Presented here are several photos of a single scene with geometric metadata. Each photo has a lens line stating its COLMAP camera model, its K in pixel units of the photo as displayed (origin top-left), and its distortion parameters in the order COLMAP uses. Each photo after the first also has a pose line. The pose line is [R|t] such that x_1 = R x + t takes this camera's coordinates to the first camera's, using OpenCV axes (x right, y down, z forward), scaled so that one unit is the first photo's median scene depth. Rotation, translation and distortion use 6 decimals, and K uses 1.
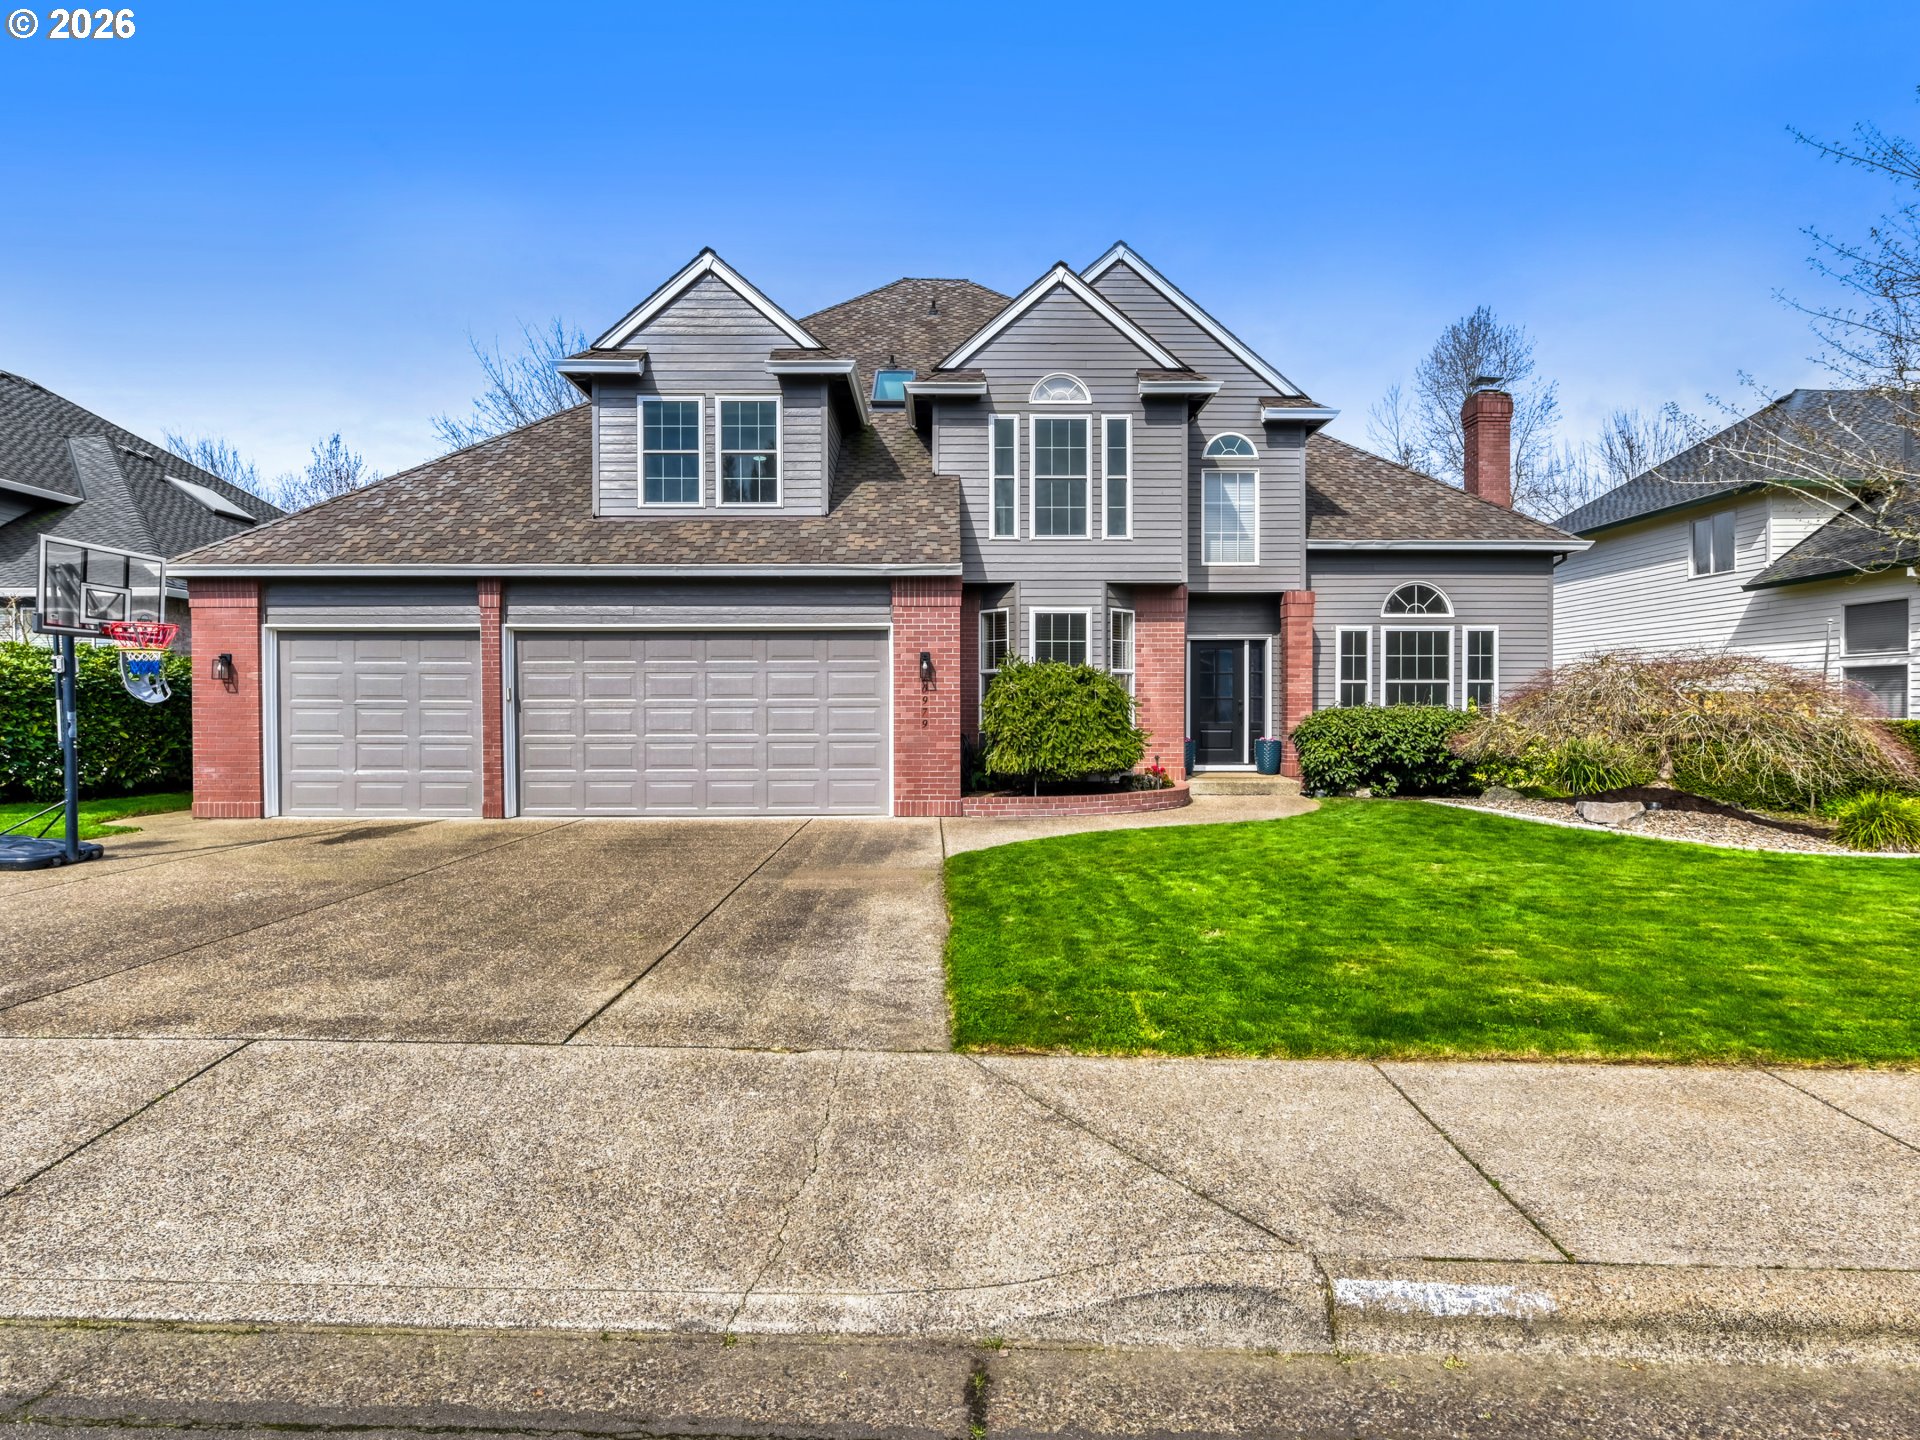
lens RADIAL K [[828.5, 0, 1021.7], [0, 828.5, 719.2], [0, 0, 1]] dist [-0.003313, -0.000365]
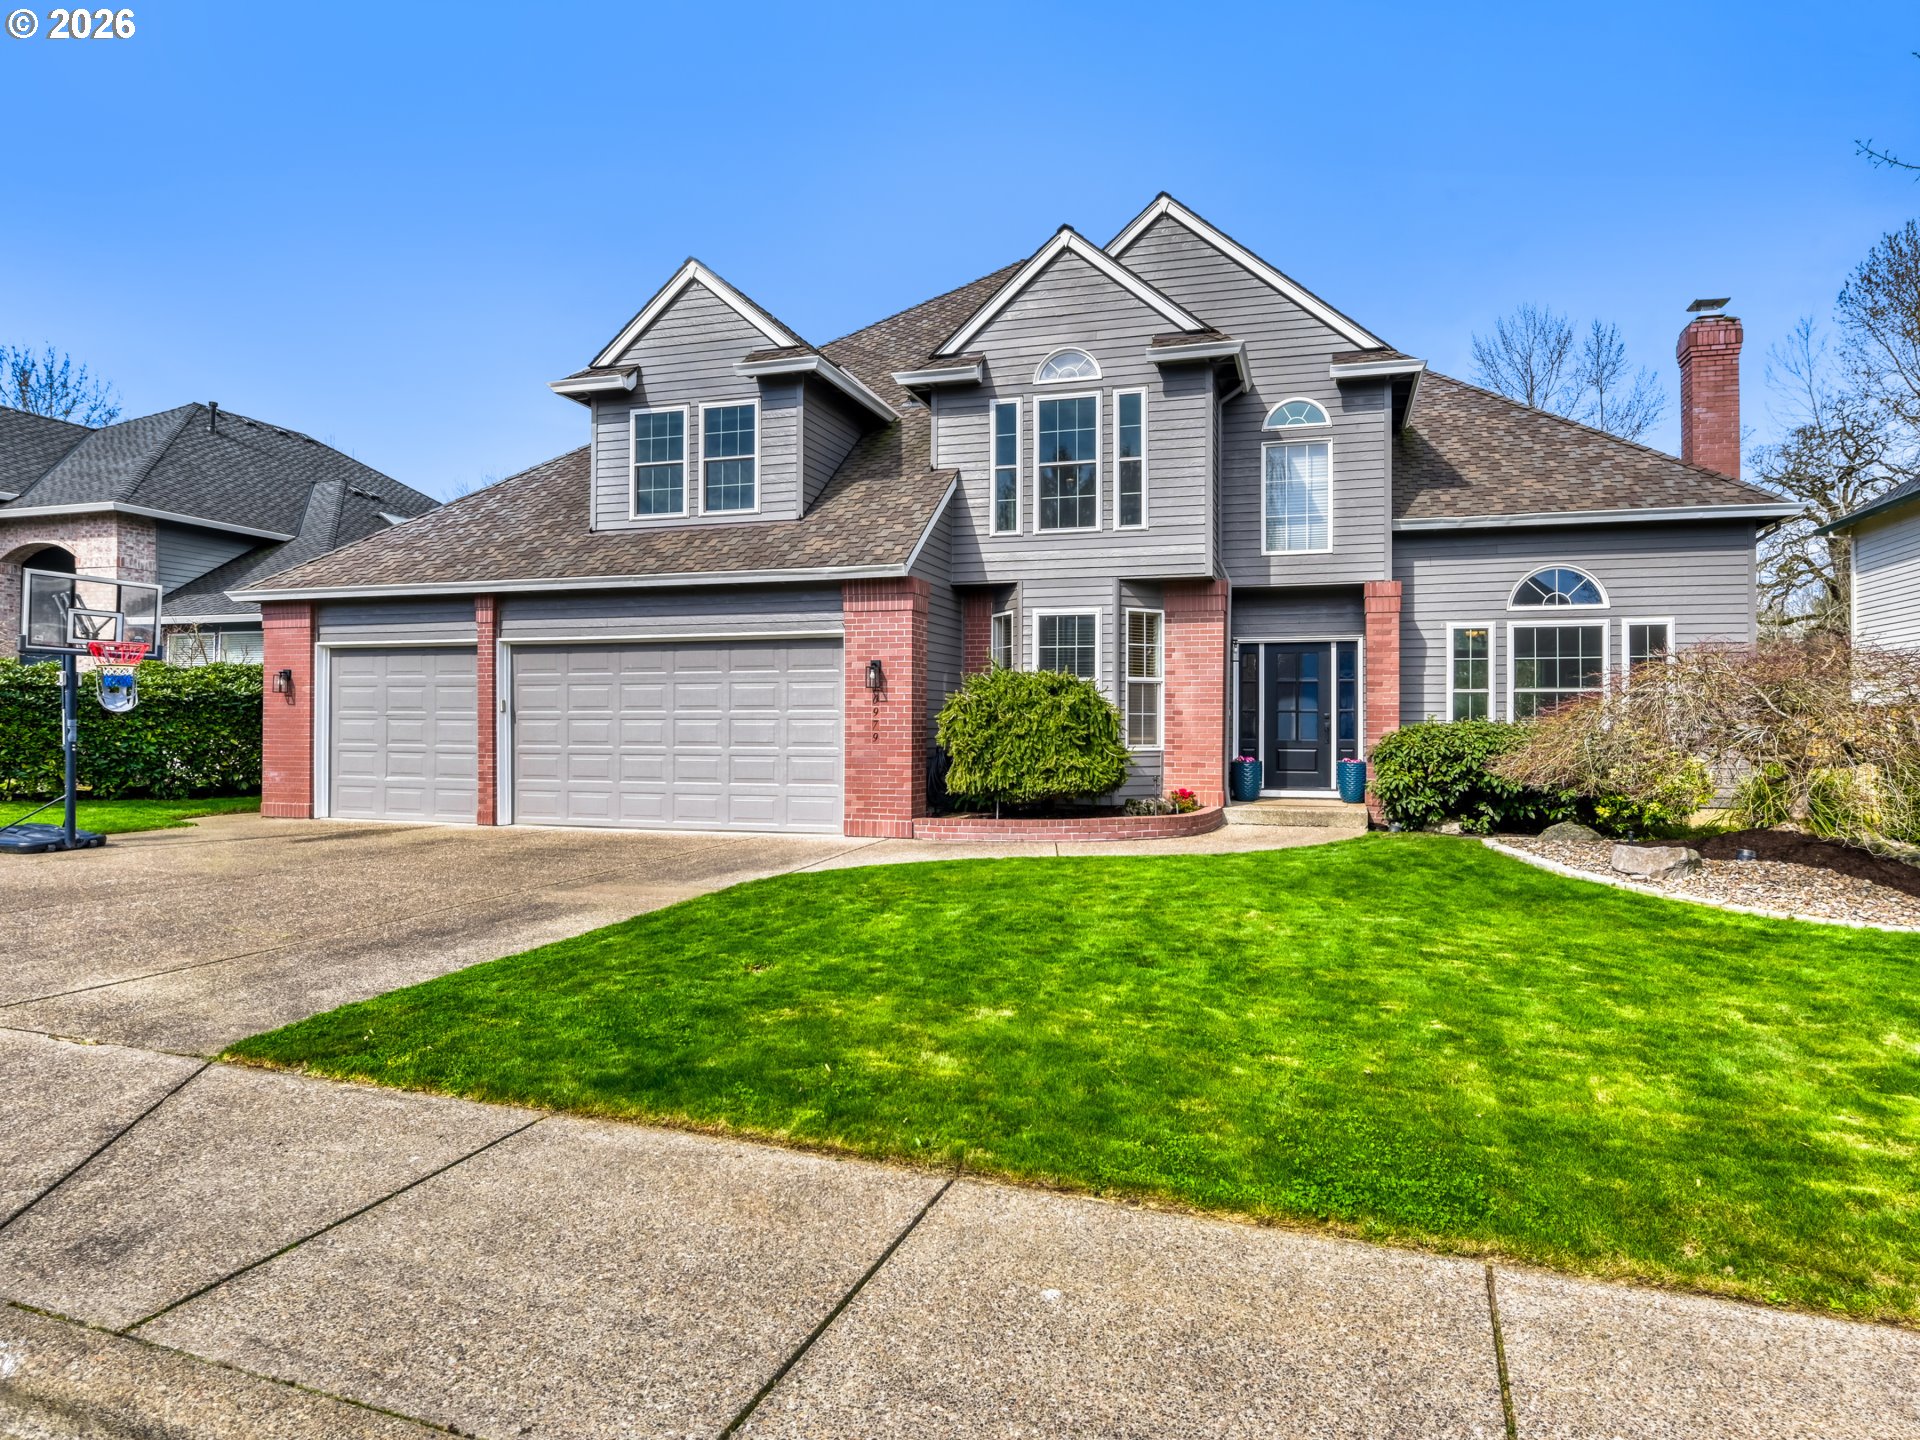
lens RADIAL K [[912.5, 0, 1018.2], [0, 912.5, 721.0], [0, 0, 1]] dist [-0.004023, -0.000355]
pose [[0.971342, 0.003136, -0.237667, 0.230176], [-0.007205, 0.999842, -0.016256, 0.002362], [0.237579, 0.017503, 0.971211, 0.036068]]
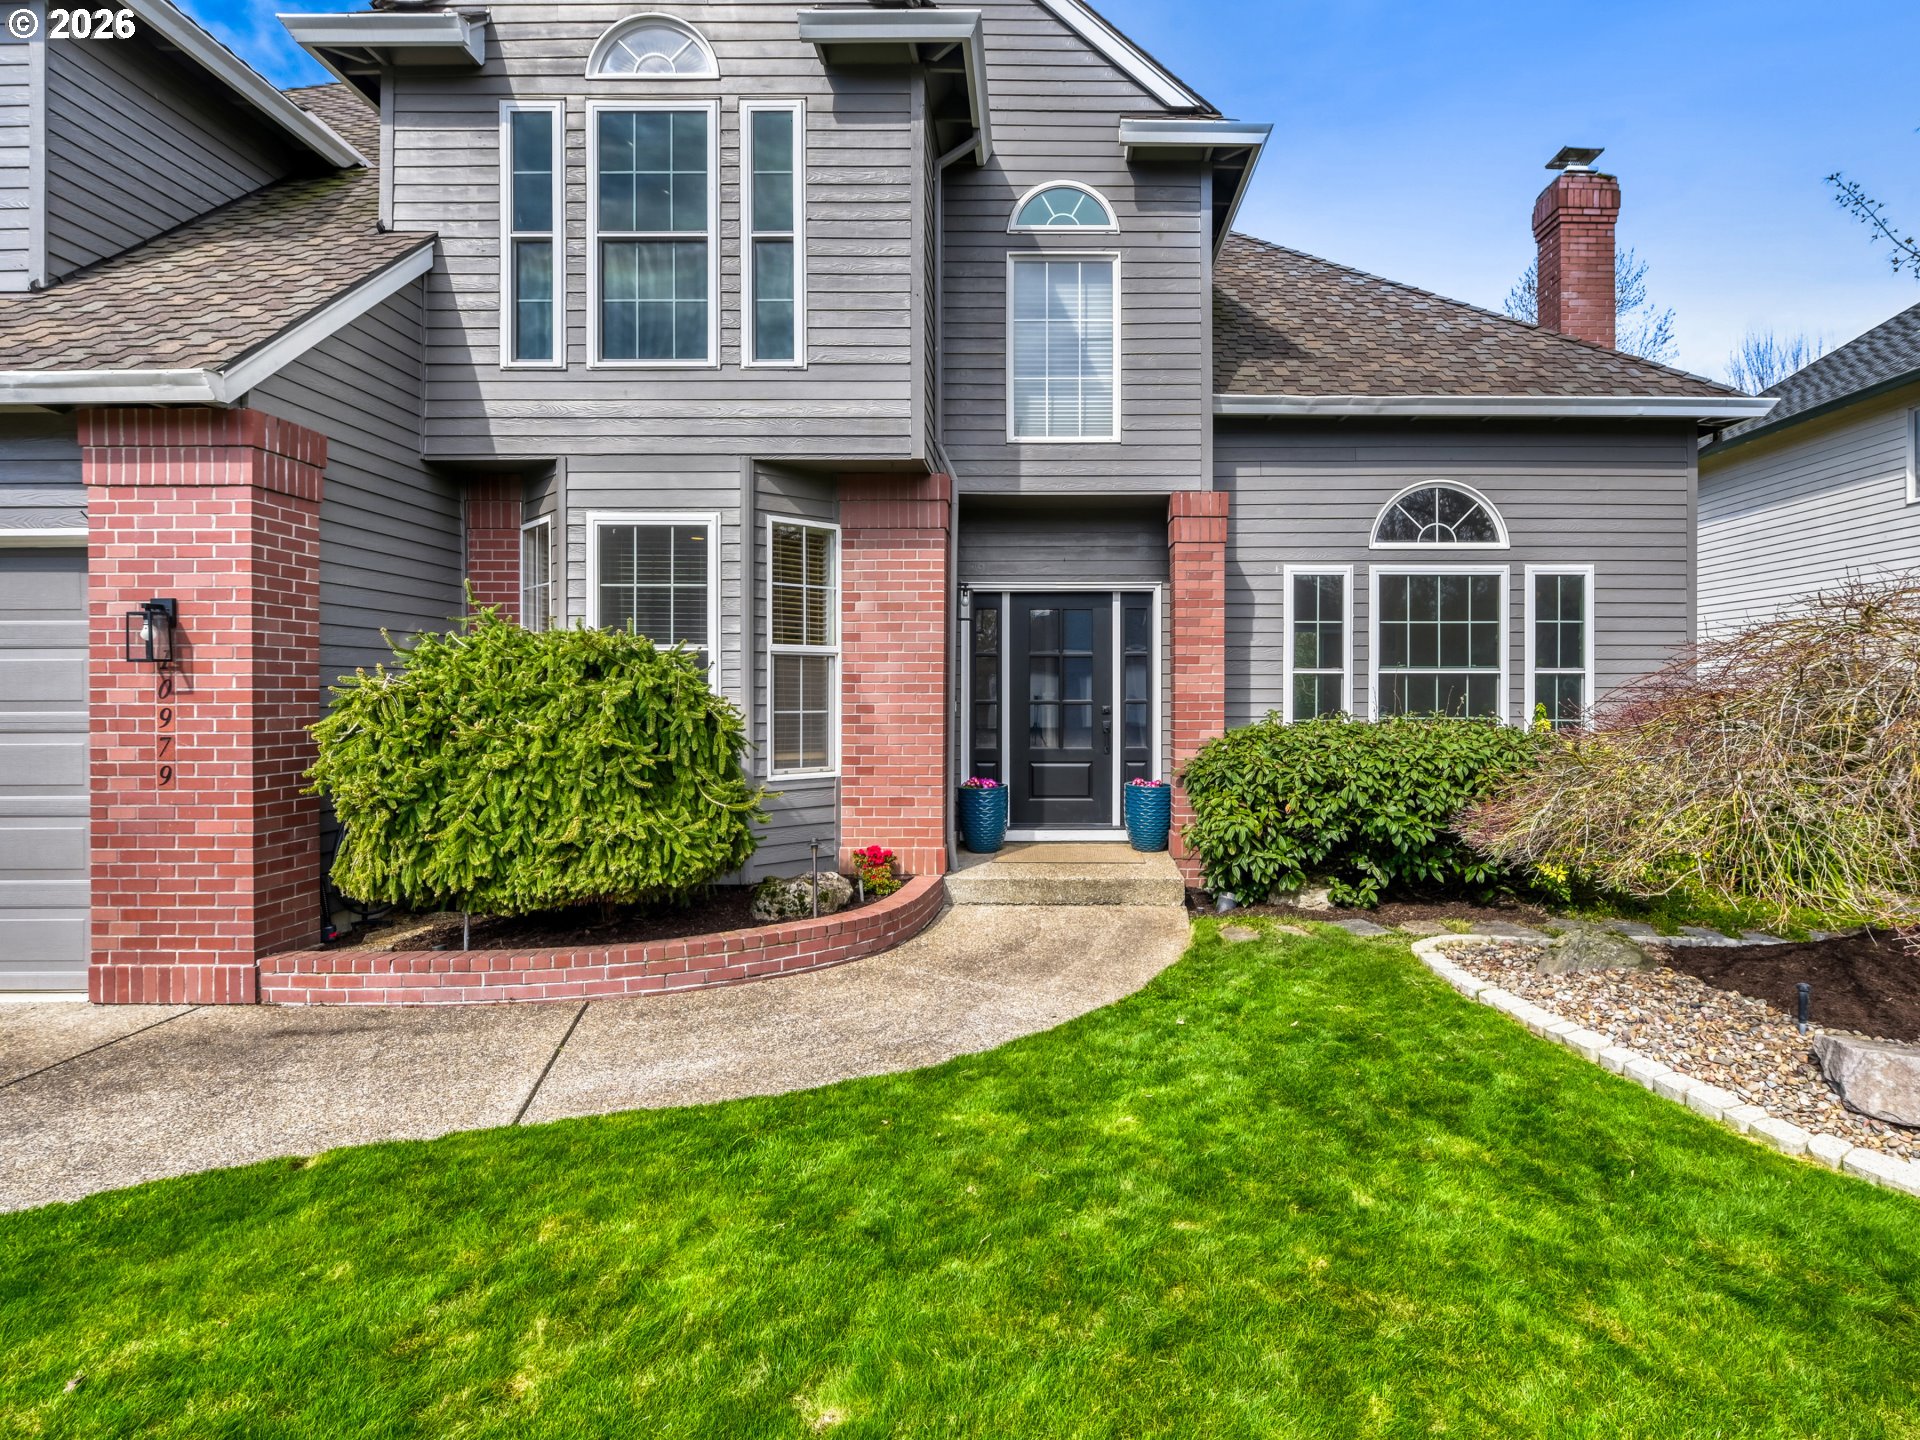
lens RADIAL K [[1097.4, 0, 963.7], [0, 1097.4, 718.5], [0, 0, 1]] dist [-0.006283, -0.001806]
pose [[0.999989, 0.000538, -0.004701, 0.225733], [-0.000548, 0.999998, -0.002028, -0.017480], [0.004700, 0.002030, 0.999987, 0.381553]]
